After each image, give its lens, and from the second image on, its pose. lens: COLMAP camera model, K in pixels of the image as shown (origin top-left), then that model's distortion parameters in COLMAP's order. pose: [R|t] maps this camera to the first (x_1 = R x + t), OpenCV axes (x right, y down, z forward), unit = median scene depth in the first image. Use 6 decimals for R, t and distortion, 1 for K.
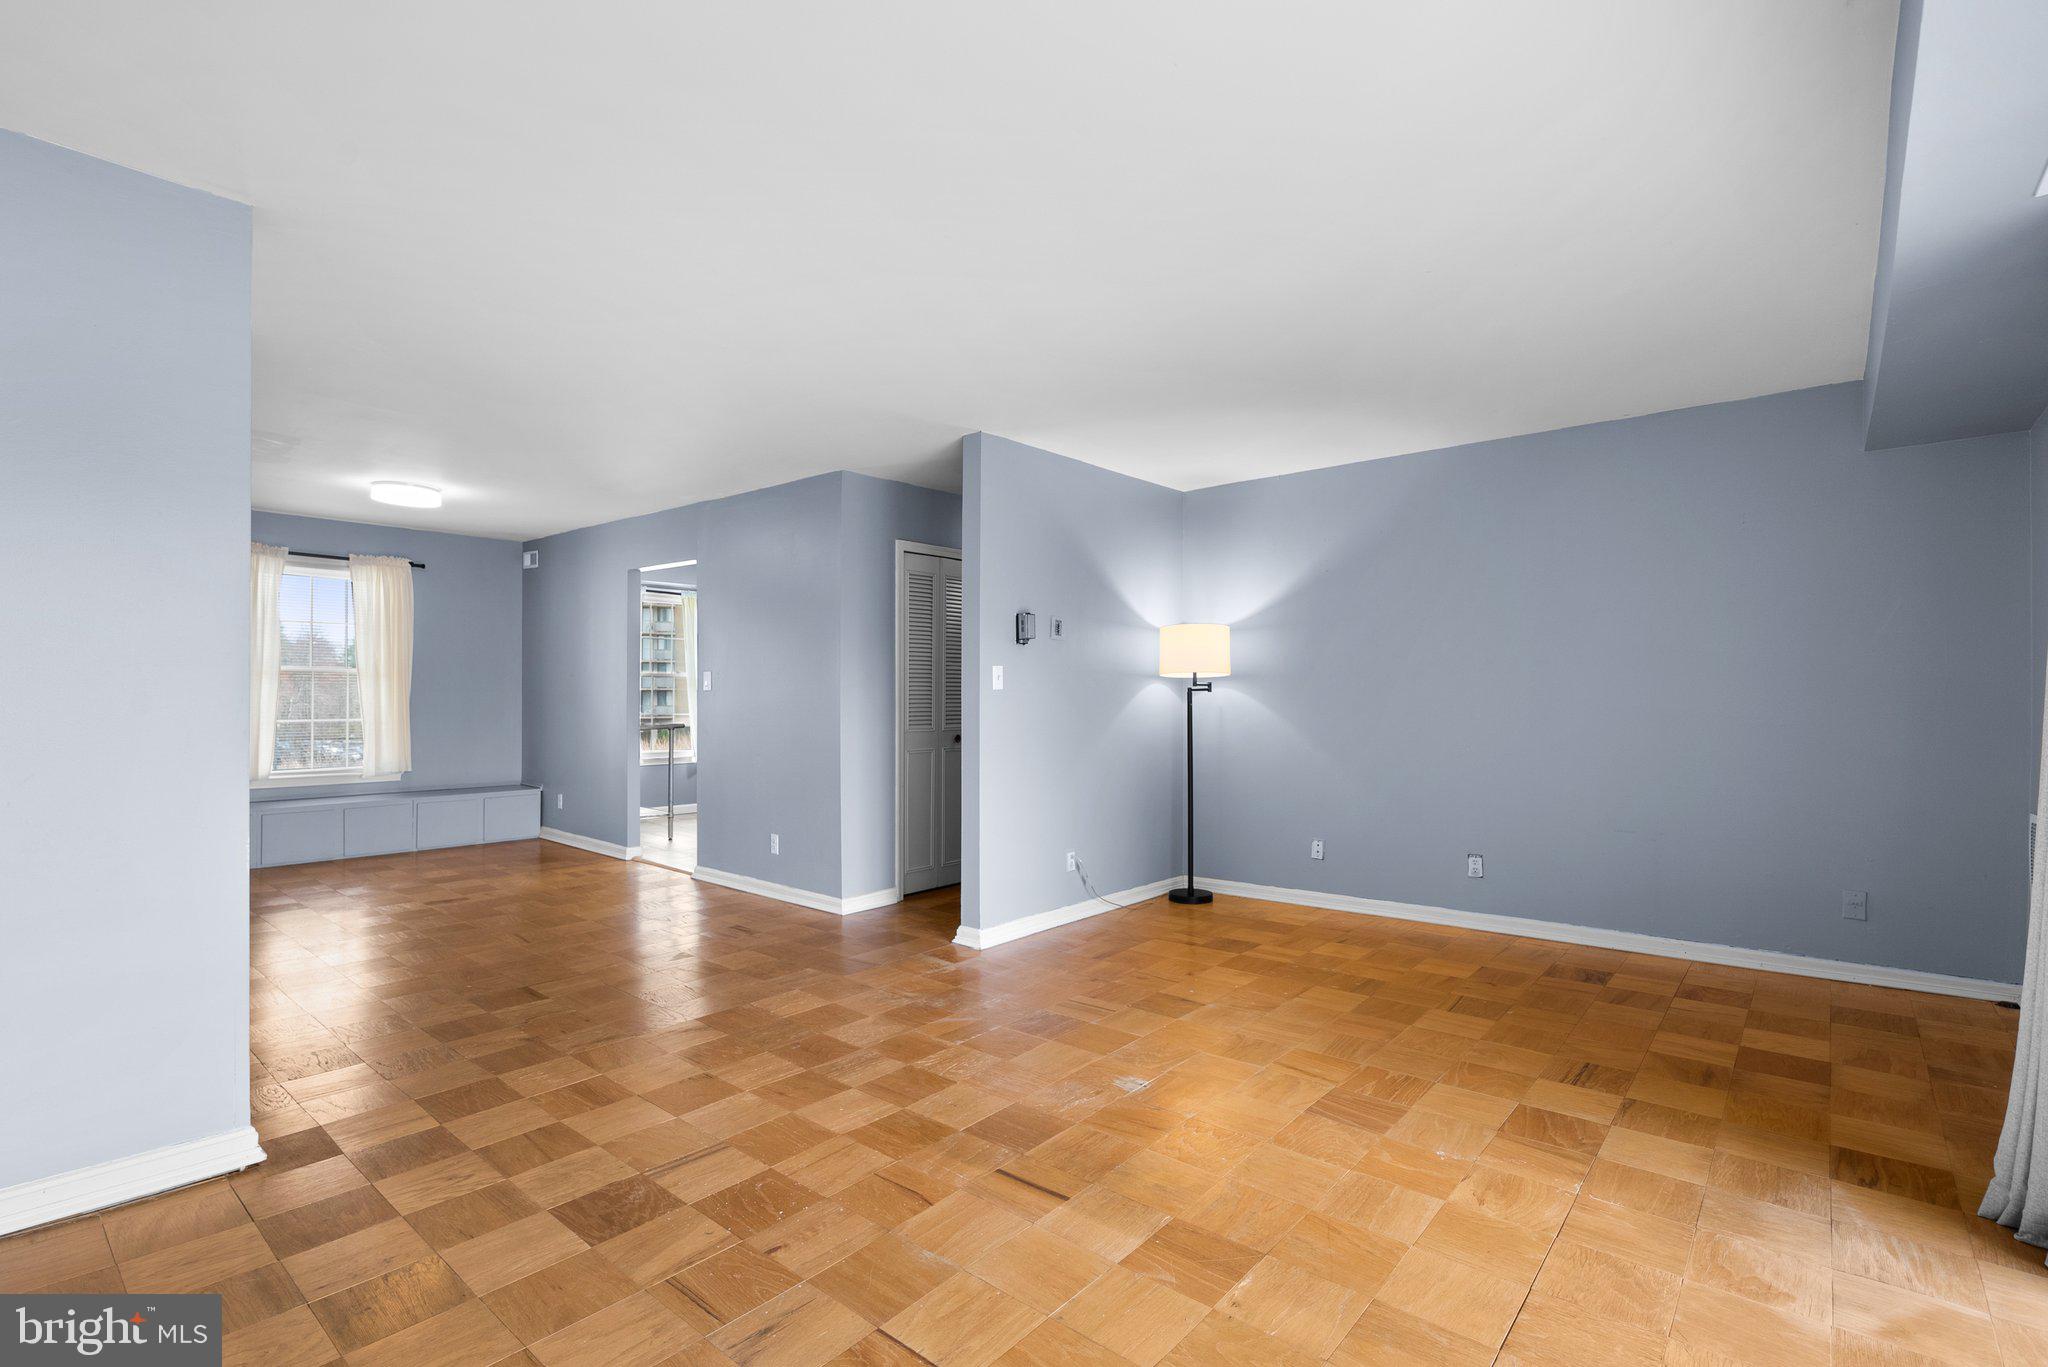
lens RADIAL K [[927.2, 0, 1024.0], [0, 927.2, 683.5], [0, 0, 1]] dist [-0.029347, 0.000561]
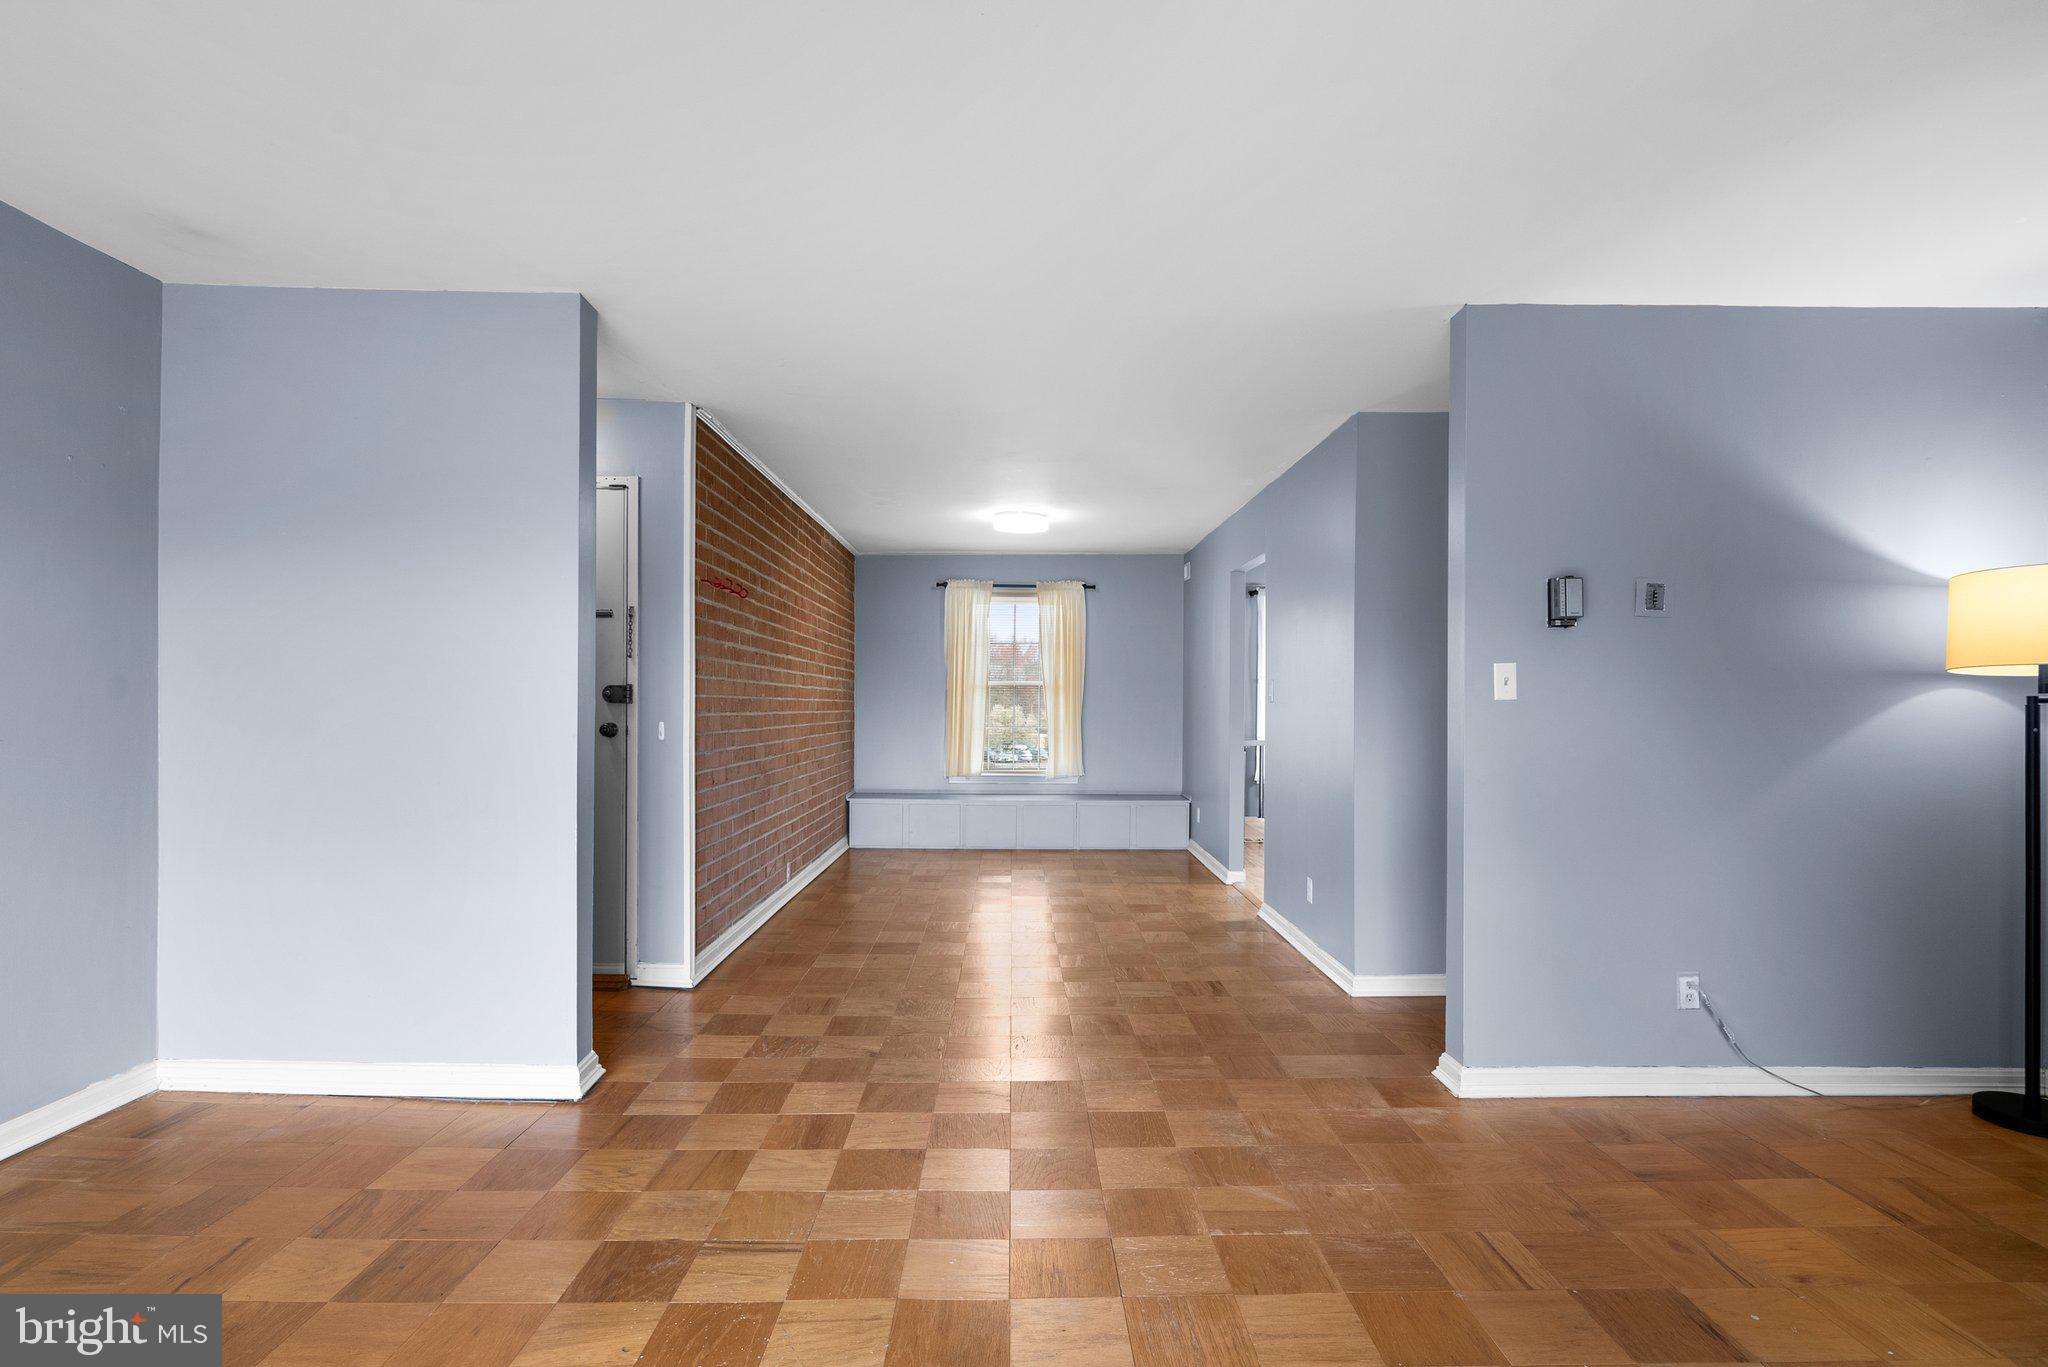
lens RADIAL K [[965.9, 0, 1024.0], [0, 965.9, 683.5], [0, 0, 1]] dist [-0.009507, 0.000361]
pose [[0.666494, -0.013227, -0.745393, 0.240961], [0.003890, 0.999891, -0.014265, 0.003397], [0.745500, 0.006608, 0.666473, 0.294988]]
